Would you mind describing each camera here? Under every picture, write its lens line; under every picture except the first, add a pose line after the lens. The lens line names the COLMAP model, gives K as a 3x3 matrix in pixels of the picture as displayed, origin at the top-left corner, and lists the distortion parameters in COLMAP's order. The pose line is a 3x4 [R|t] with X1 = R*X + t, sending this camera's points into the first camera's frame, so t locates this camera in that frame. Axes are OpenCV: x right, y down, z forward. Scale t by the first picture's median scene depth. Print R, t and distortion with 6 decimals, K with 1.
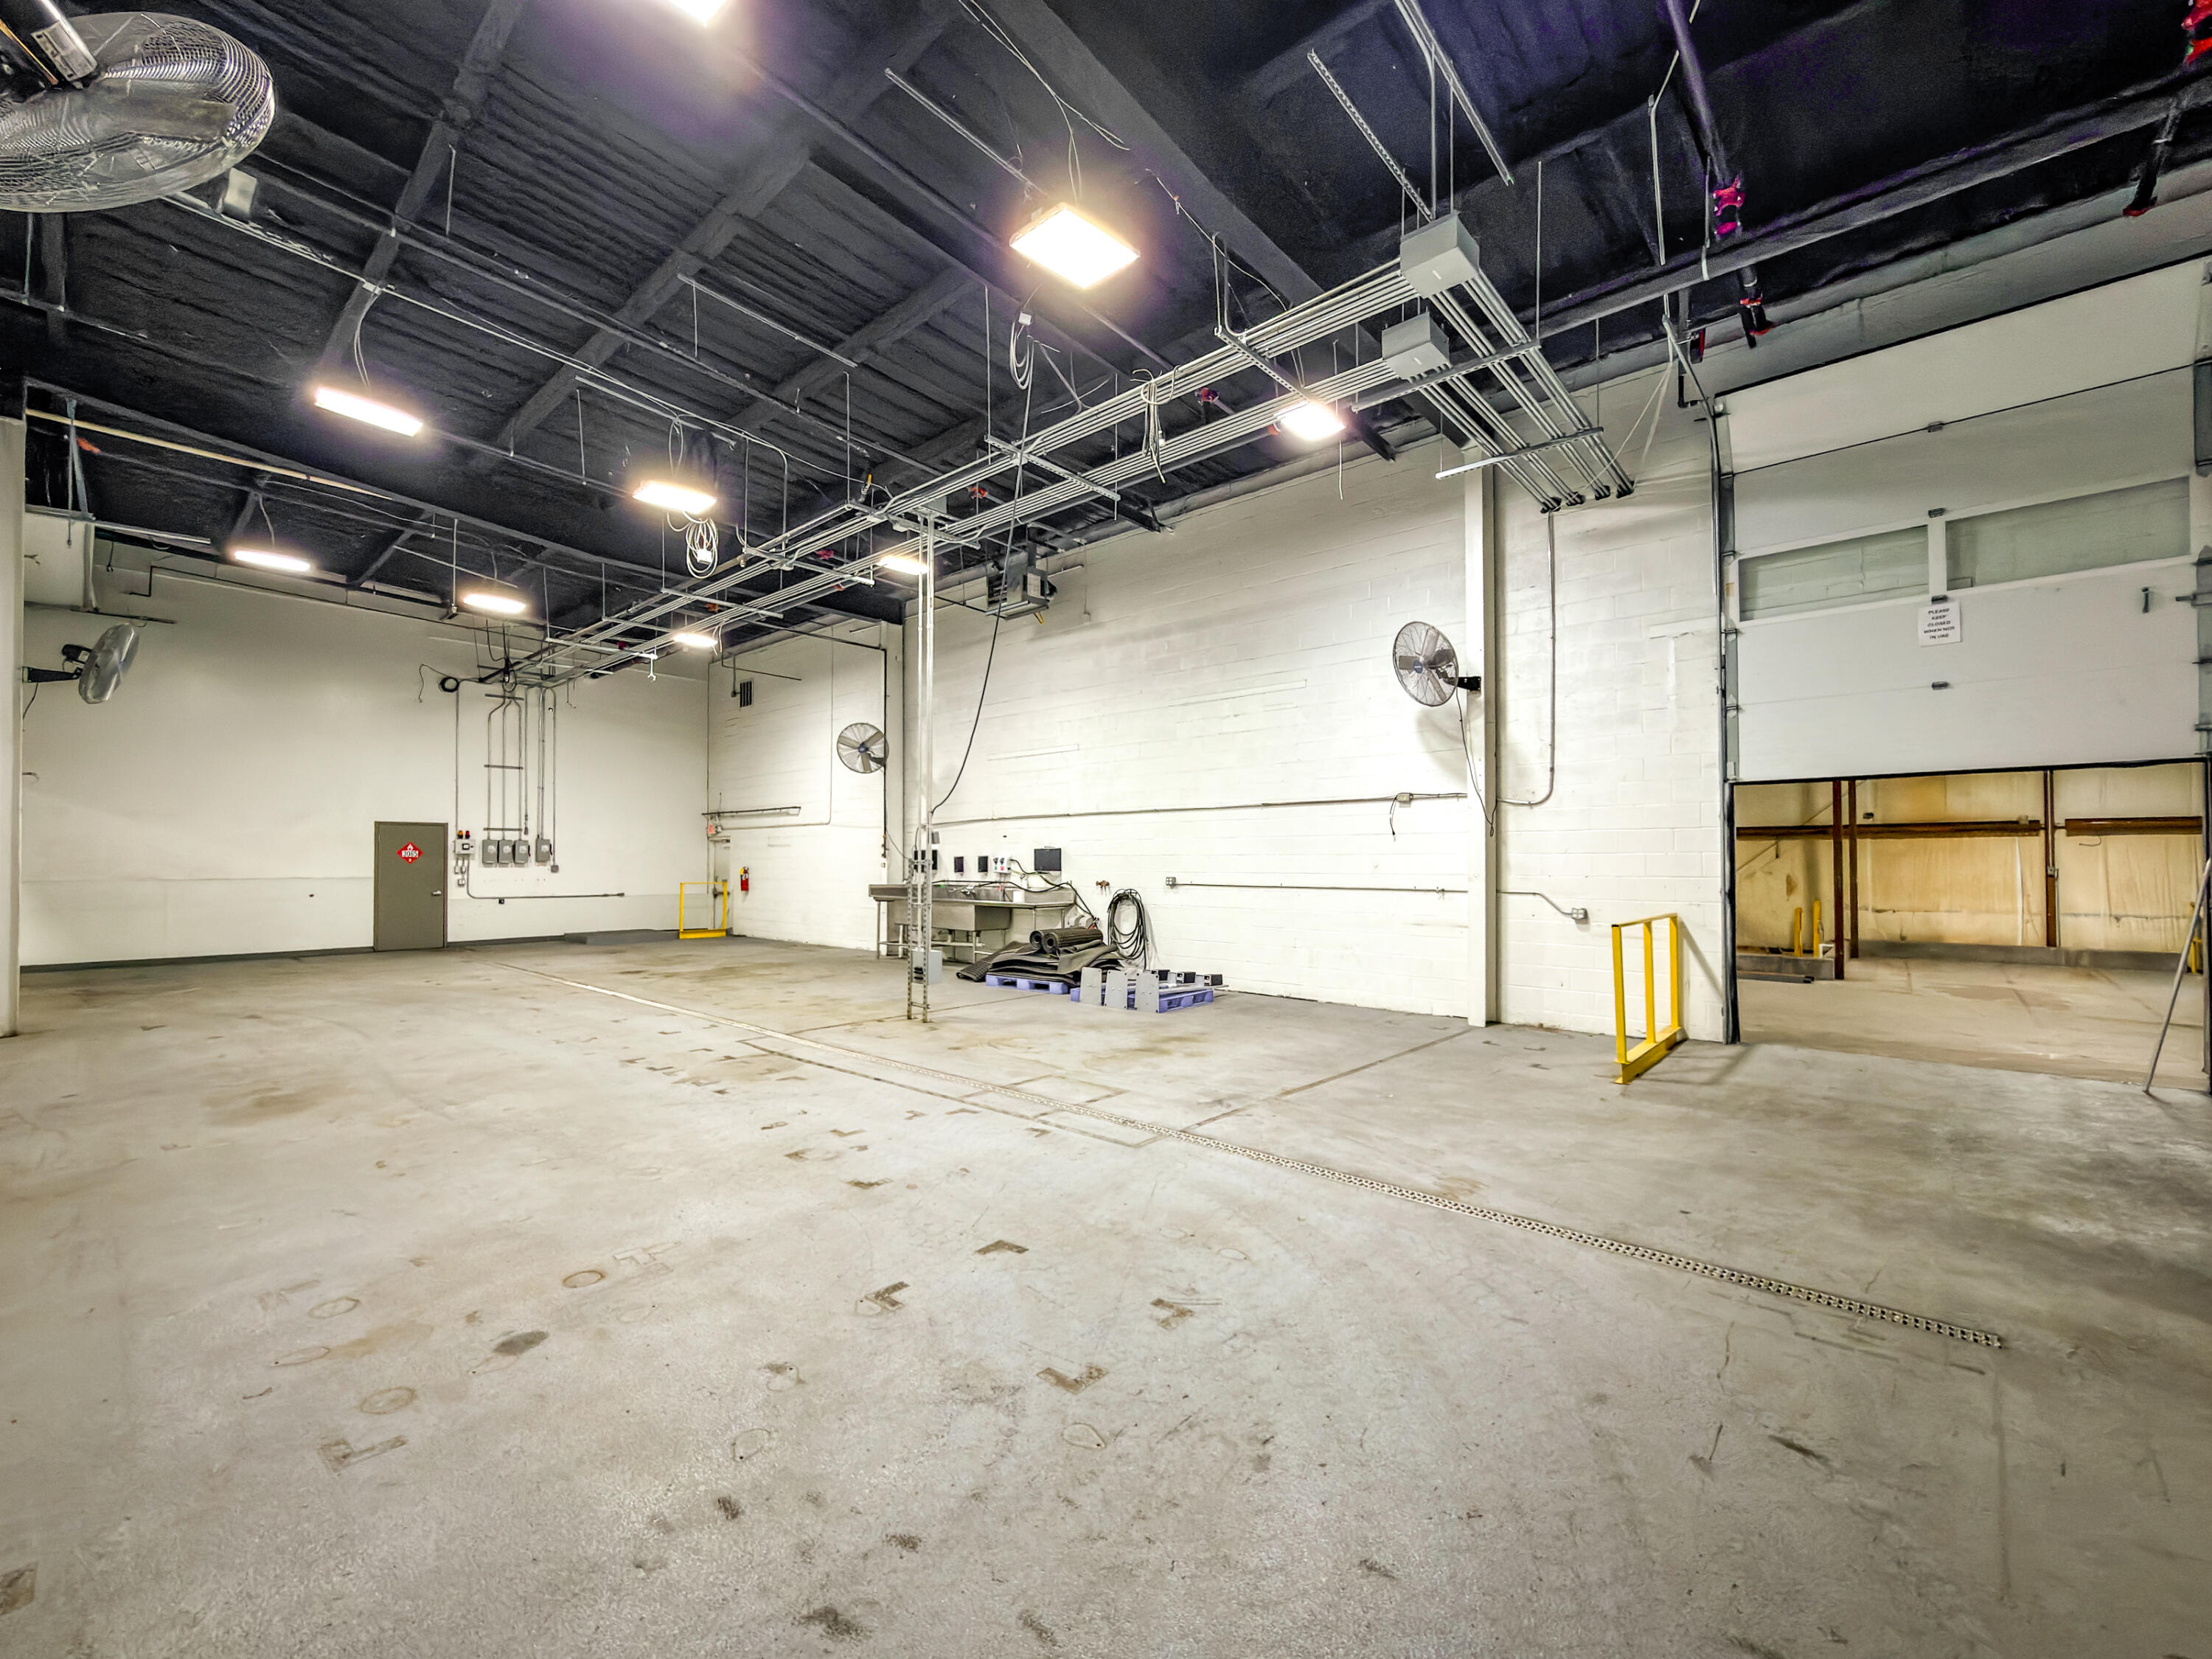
lens RADIAL K [[898.6, 0, 1126.2], [0, 898.6, 847.6], [0, 0, 1]] dist [0.000080, -0.000010]
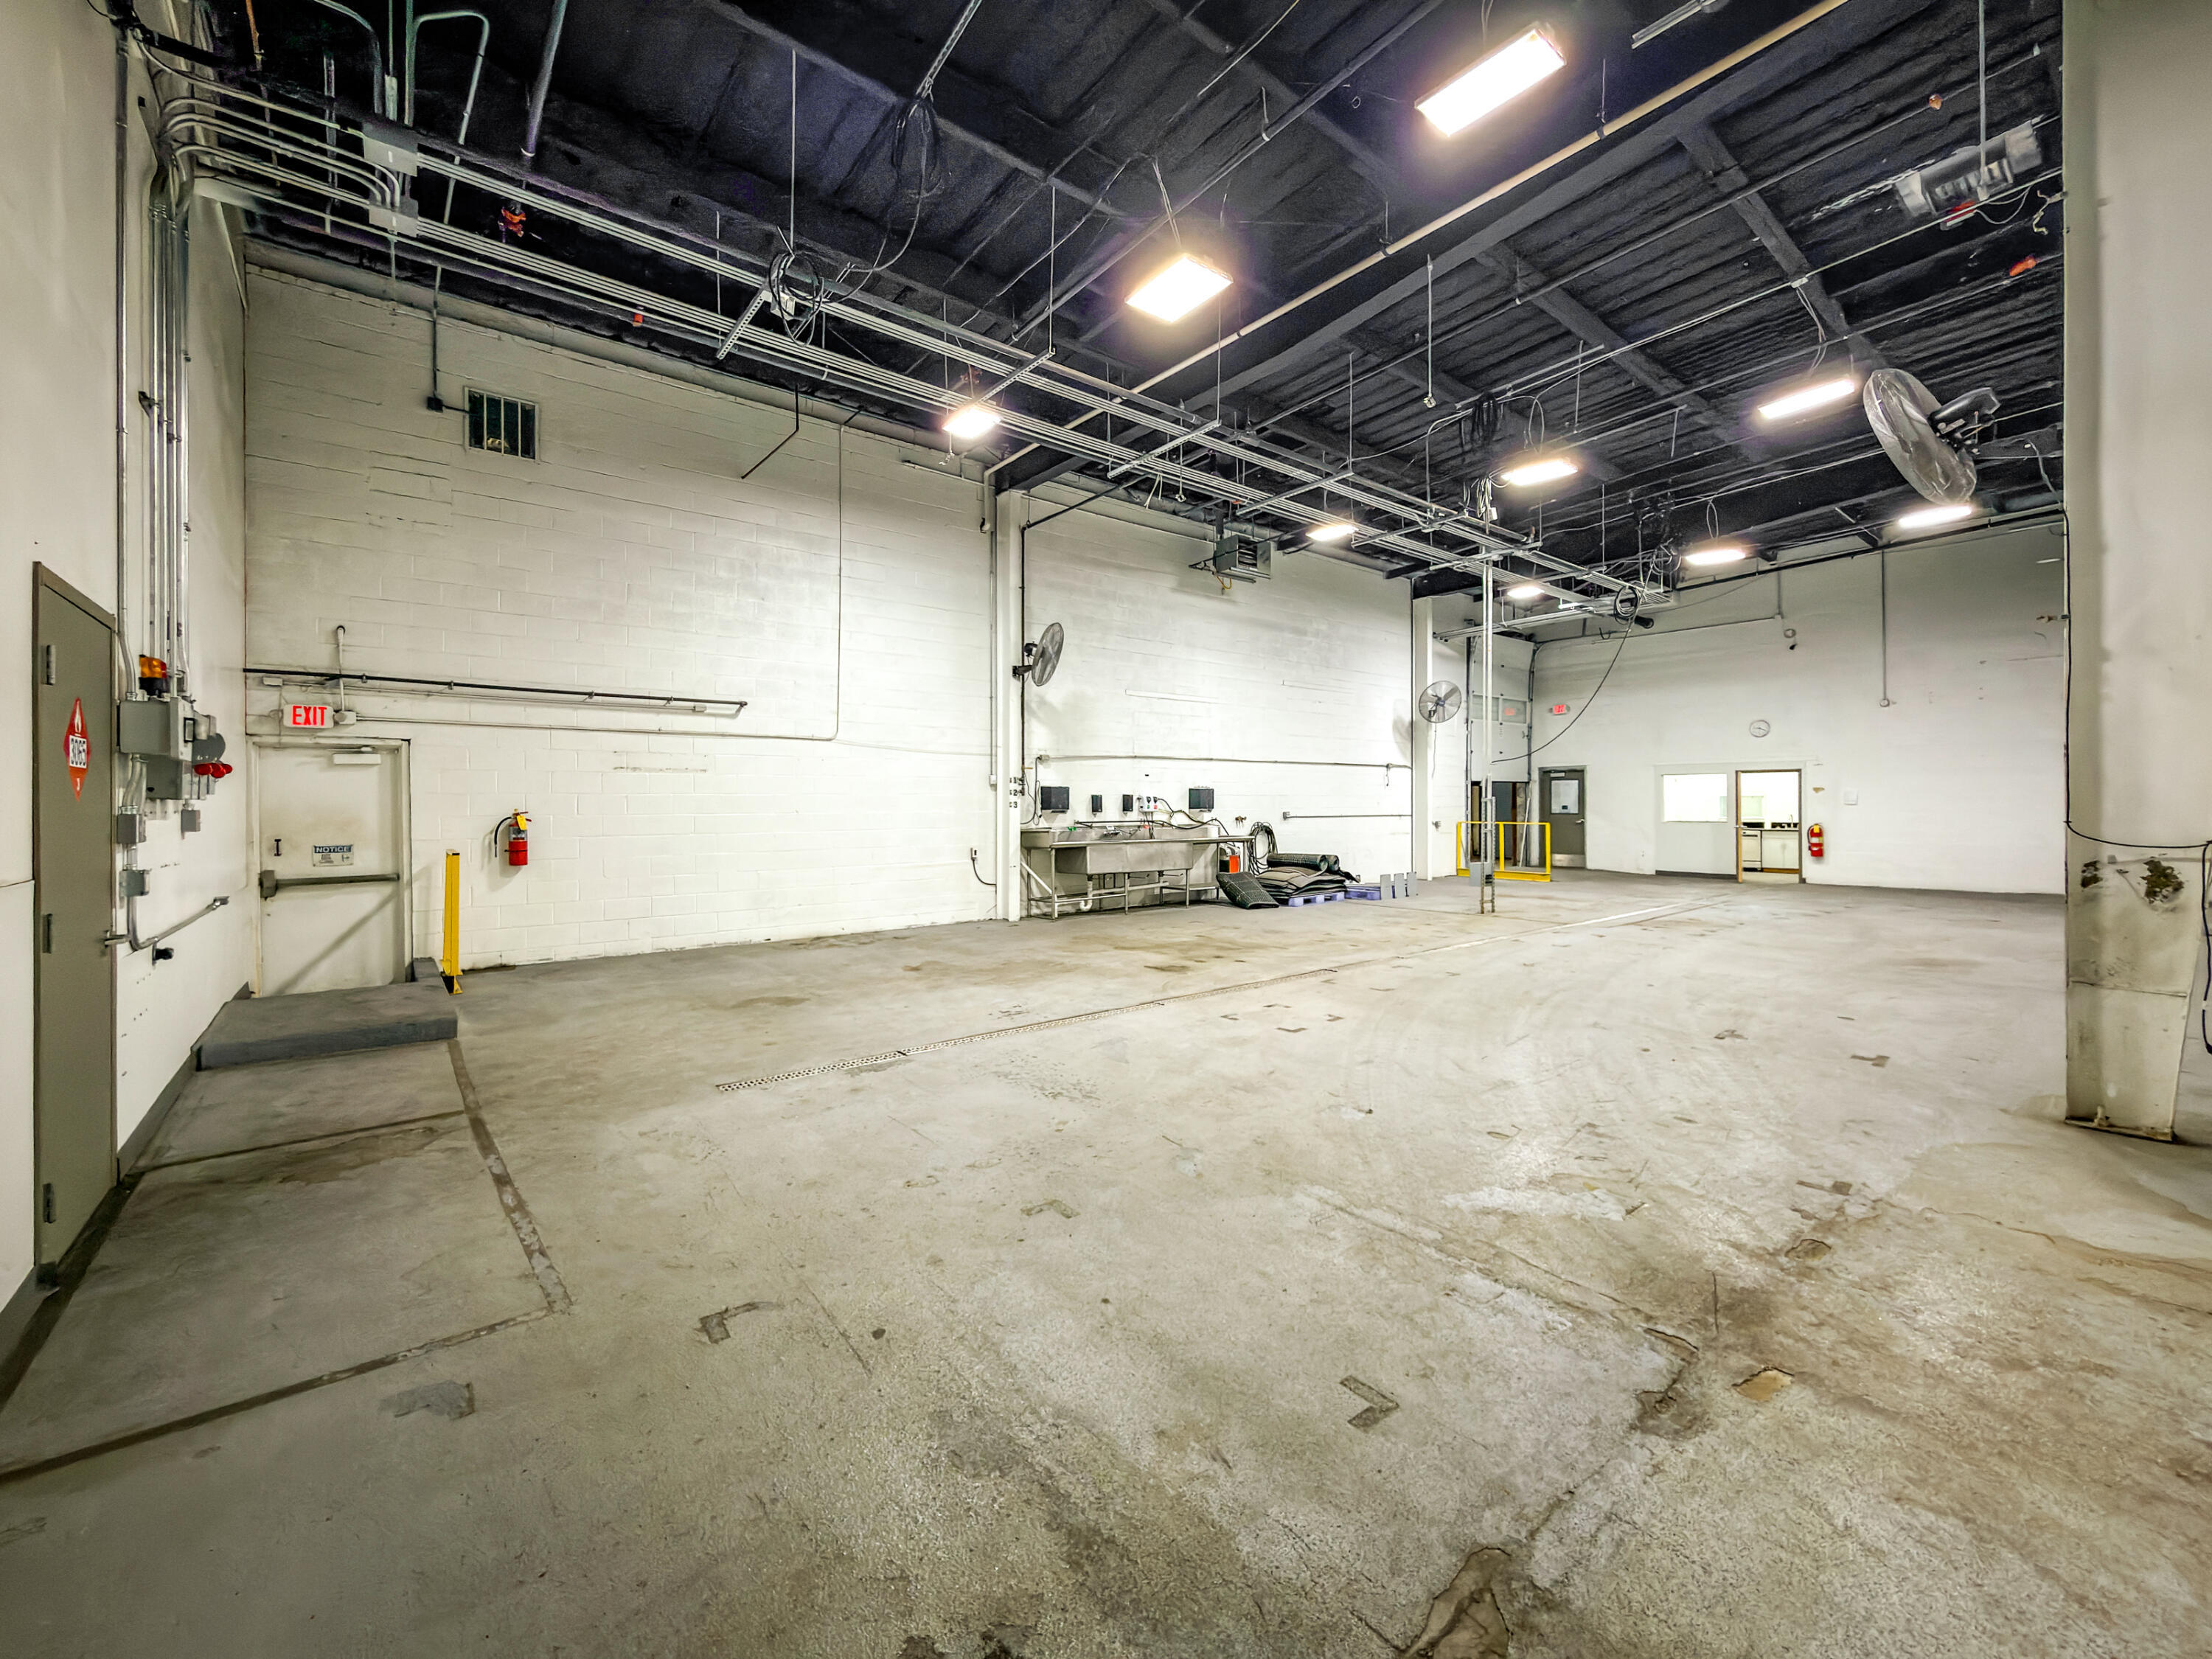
lens RADIAL K [[898.6, 0, 1081.9], [0, 898.6, 805.9], [0, 0, 1]] dist [0.000080, -0.000010]
pose [[0.195272, -0.000577, 0.980749, -2.013186], [-0.012256, 0.999920, 0.003029, 0.034303], [-0.980673, -0.012612, 0.195249, 1.561465]]
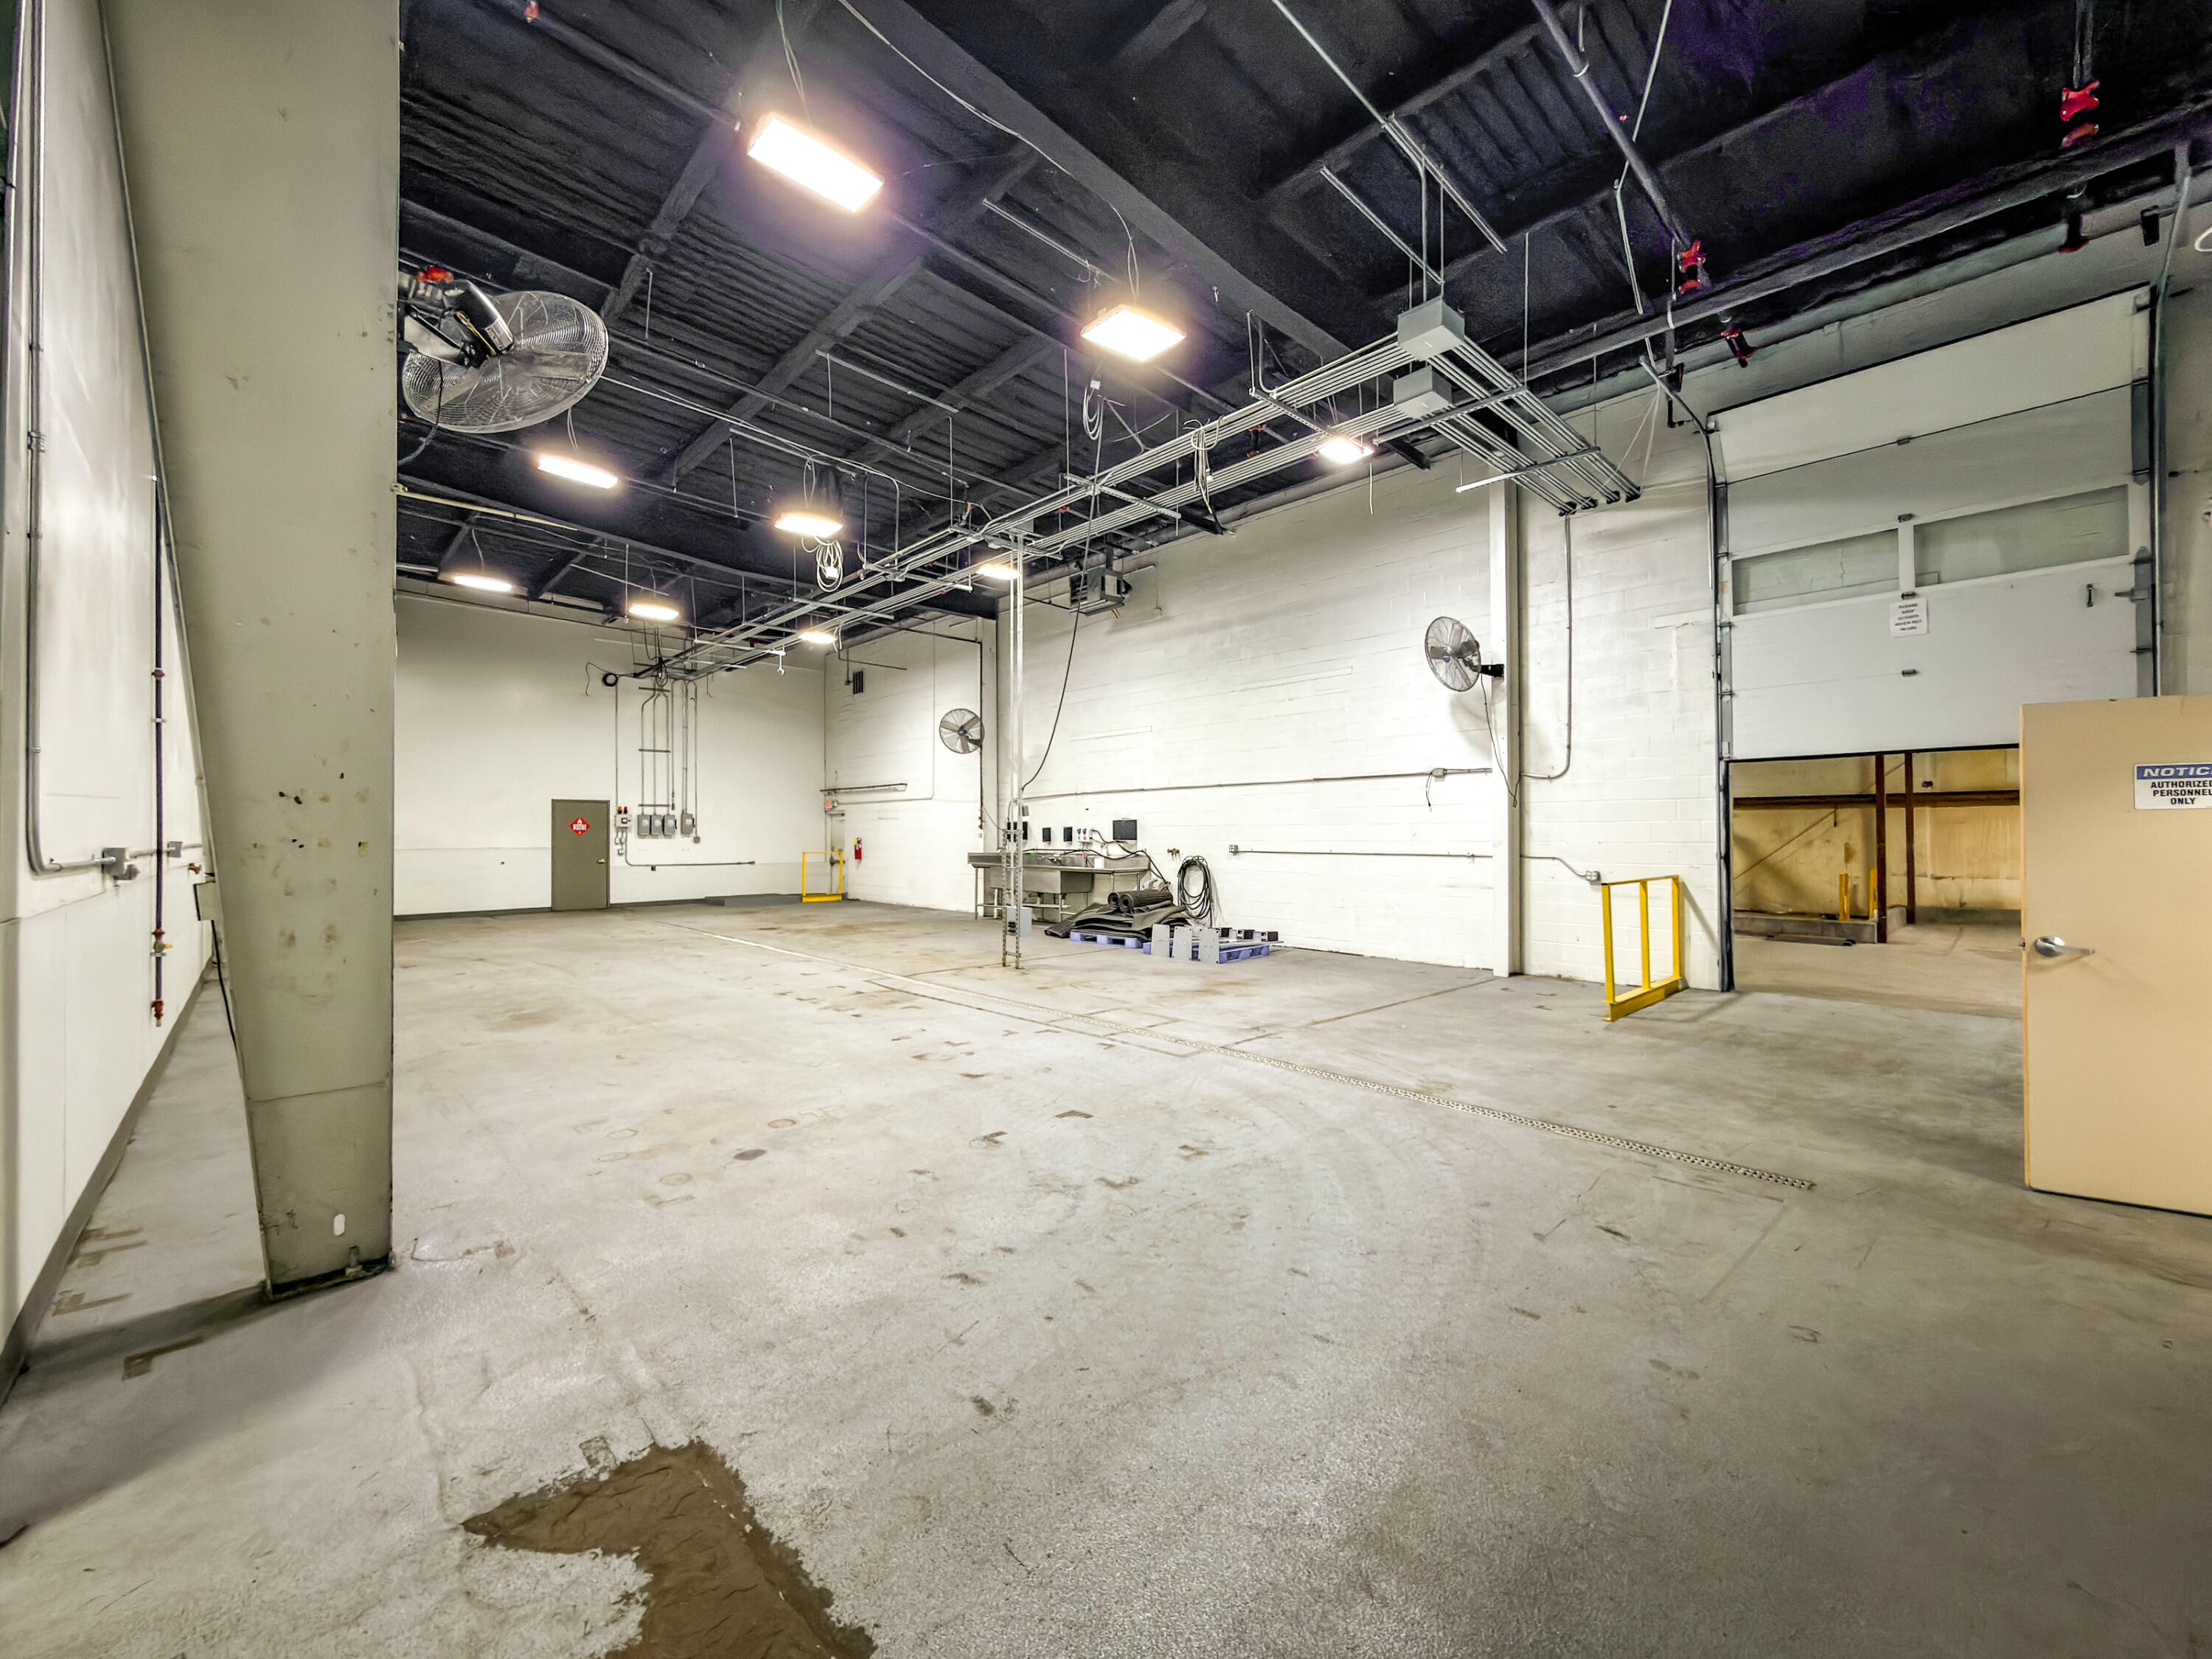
lens RADIAL K [[898.6, 0, 1114.2], [0, 898.6, 824.8], [0, 0, 1]] dist [0.000080, -0.000010]
pose [[0.993691, -0.003566, -0.112094, 0.040299], [0.004191, 0.999977, 0.005343, 0.001612], [0.112072, -0.005779, 0.993683, -0.179336]]
